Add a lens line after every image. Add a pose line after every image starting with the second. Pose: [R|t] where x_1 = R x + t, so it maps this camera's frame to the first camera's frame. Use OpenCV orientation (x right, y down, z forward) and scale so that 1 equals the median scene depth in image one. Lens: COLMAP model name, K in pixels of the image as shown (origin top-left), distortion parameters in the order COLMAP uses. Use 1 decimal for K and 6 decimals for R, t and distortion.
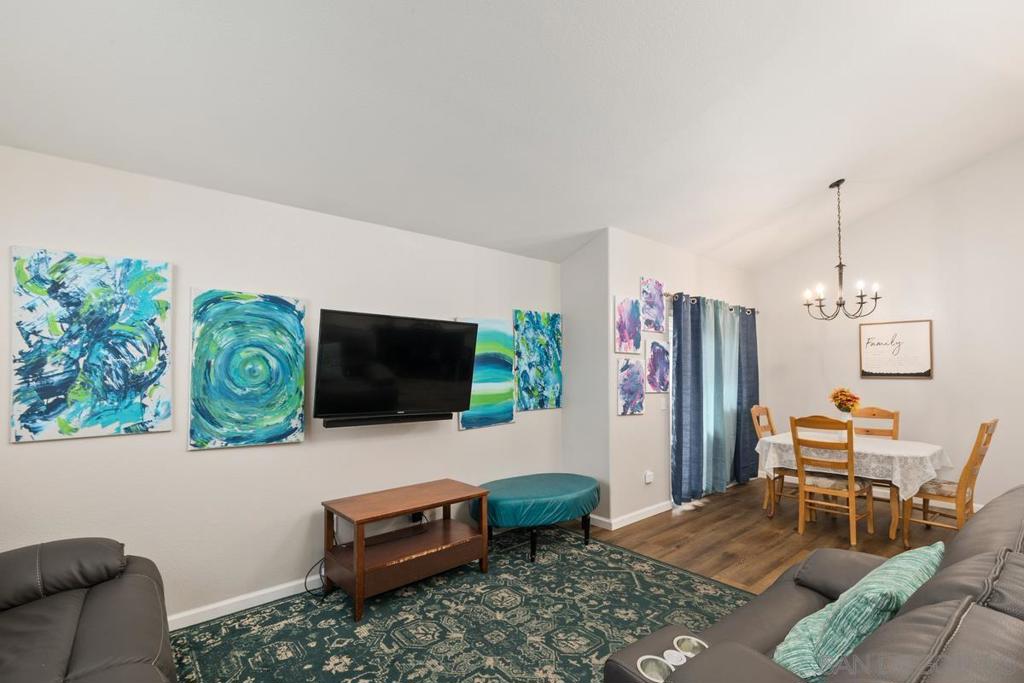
lens RADIAL K [[462.1, 0, 510.2], [0, 462.1, 360.1], [0, 0, 1]] dist [-0.005088, -0.000227]
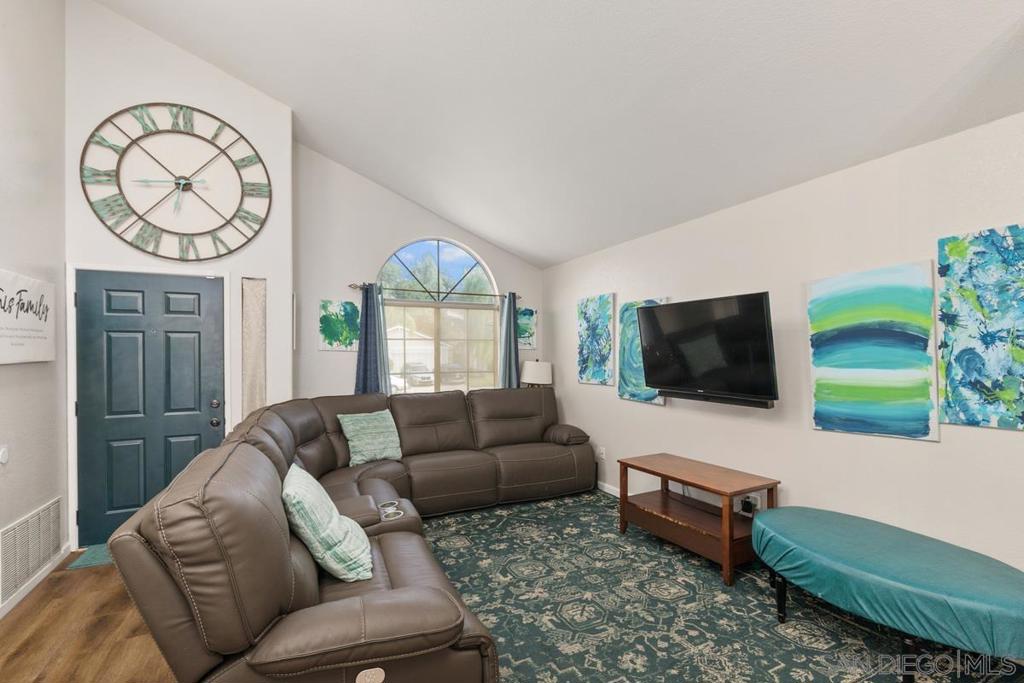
lens RADIAL K [[462.1, 0, 513.8], [0, 462.1, 349.8], [0, 0, 1]] dist [-0.005088, -0.000227]
pose [[-0.234962, -0.002339, -0.972002, 1.032900], [0.034467, 0.999348, -0.010737, 0.018134], [0.971393, -0.036025, -0.234728, 0.974692]]
